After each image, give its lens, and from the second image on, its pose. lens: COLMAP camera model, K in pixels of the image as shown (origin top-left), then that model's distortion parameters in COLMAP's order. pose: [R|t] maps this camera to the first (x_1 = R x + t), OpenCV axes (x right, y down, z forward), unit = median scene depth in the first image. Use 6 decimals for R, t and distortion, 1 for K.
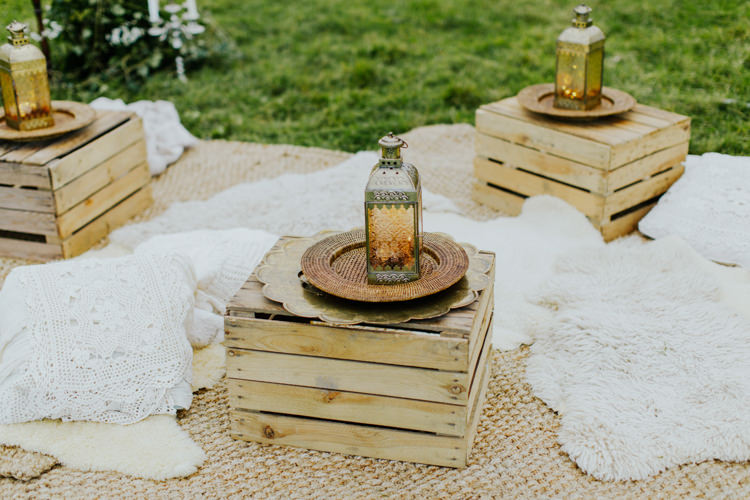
lens RADIAL K [[1092.8, 0, 375.0], [0, 1092.8, 250.0], [0, 0, 1]] dist [-0.001969, 0.012388]
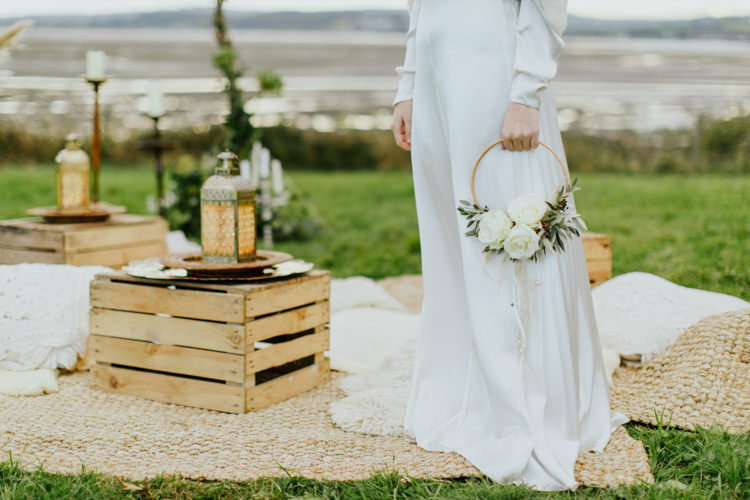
lens RADIAL K [[1202.1, 0, 375.0], [0, 1202.1, 250.0], [0, 0, 1]] dist [0.016282, 0.026176]
pose [[0.955131, 0.046958, -0.292439, 0.327627], [-0.134959, 0.947896, -0.288581, 0.213775], [0.263651, 0.315100, 0.911702, -0.124107]]
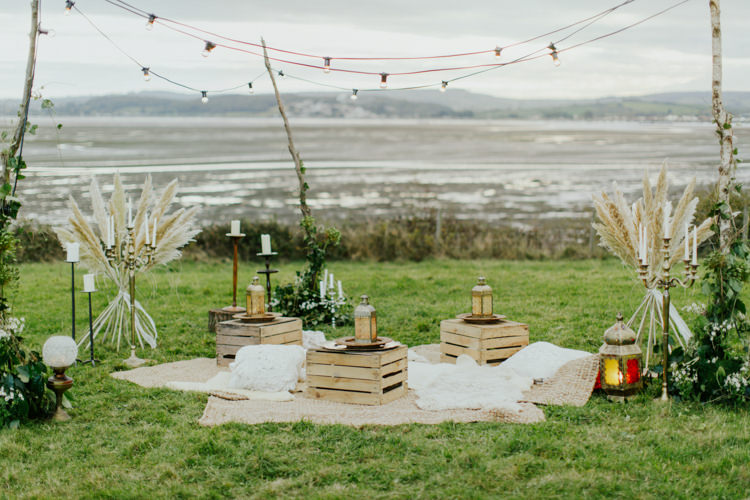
lens RADIAL K [[1202.1, 0, 375.0], [0, 1202.1, 250.0], [0, 0, 1]] dist [0.016282, 0.026176]
pose [[0.972854, 0.014695, -0.230951, 0.439111], [-0.095700, 0.934197, -0.343682, 0.499983], [0.210703, 0.356454, 0.910244, -1.128947]]
